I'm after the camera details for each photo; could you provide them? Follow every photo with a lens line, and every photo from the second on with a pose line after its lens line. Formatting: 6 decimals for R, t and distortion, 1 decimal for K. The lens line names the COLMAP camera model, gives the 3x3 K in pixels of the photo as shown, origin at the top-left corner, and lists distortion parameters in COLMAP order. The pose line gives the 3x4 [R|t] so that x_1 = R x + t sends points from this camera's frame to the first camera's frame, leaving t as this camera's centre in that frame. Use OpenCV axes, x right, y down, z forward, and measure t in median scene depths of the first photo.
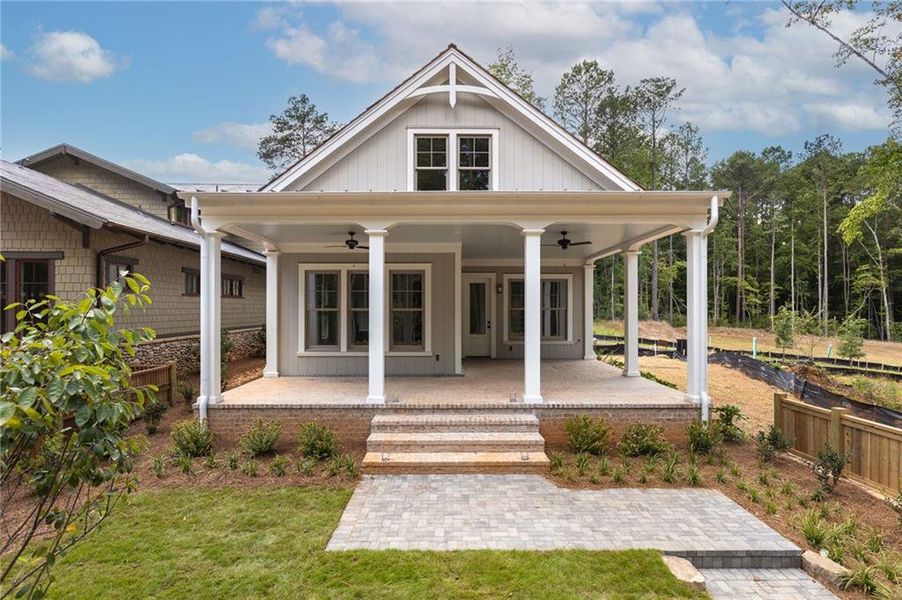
lens RADIAL K [[472.9, 0, 458.3], [0, 472.9, 313.4], [0, 0, 1]] dist [0.000812, 0.000525]
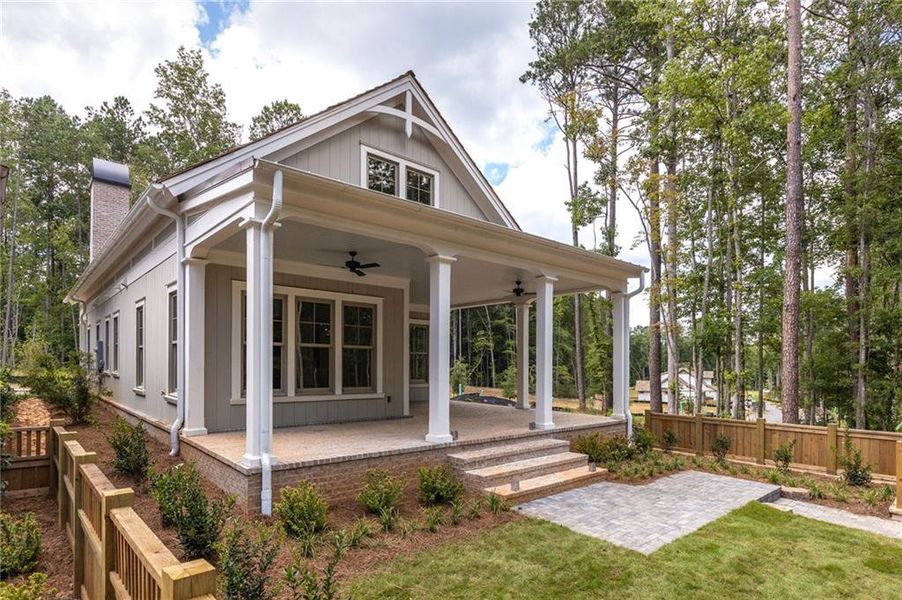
lens RADIAL K [[472.9, 0, 481.7], [0, 472.9, 366.3], [0, 0, 1]] dist [0.000812, 0.000525]
pose [[0.757926, 0.002721, 0.652335, -0.523891], [-0.002484, 0.999996, -0.001285, 0.029698], [-0.652336, -0.000647, 0.757930, 0.175976]]
